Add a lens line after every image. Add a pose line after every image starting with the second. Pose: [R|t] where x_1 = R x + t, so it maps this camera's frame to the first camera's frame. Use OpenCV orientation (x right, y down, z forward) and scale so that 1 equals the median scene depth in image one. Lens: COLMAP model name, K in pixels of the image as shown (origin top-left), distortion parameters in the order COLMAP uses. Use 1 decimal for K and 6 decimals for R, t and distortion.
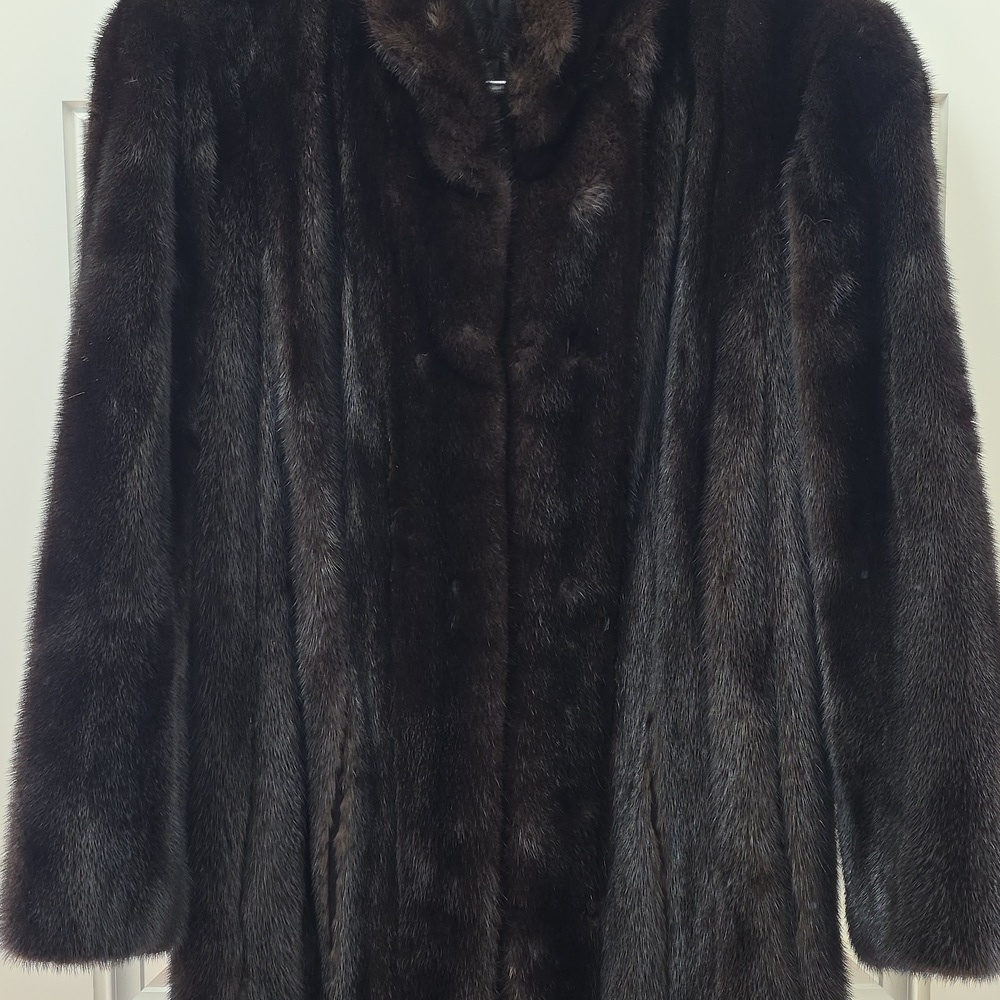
lens RADIAL K [[1438.7, 0, 517.6], [0, 1438.7, 498.0], [0, 0, 1]] dist [0.193854, -0.645281]
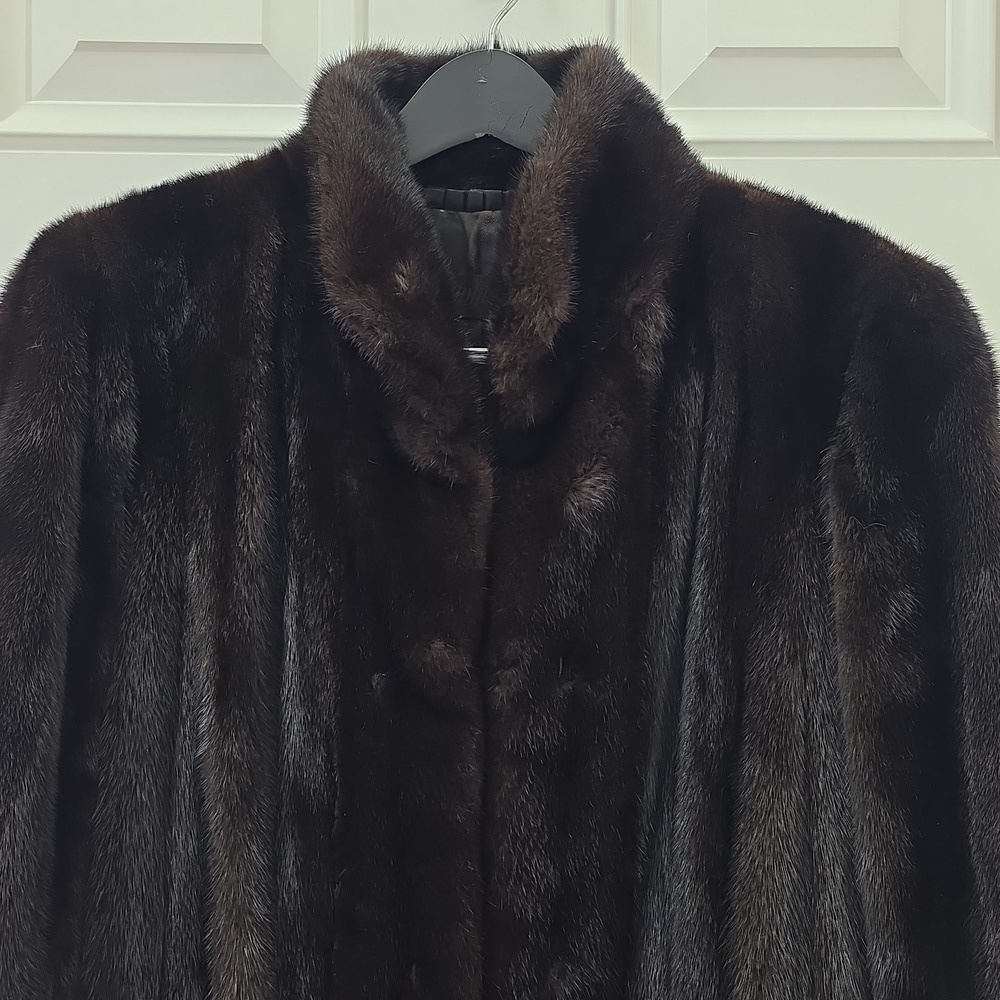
lens RADIAL K [[1438.7, 0, 517.6], [0, 1438.7, 498.0], [0, 0, 1]] dist [0.193854, -0.645281]
pose [[0.999859, 0.012426, 0.011332, 0.000334], [-0.010867, 0.991636, -0.128605, -0.095340], [-0.012836, 0.128464, 0.991631, 0.185933]]
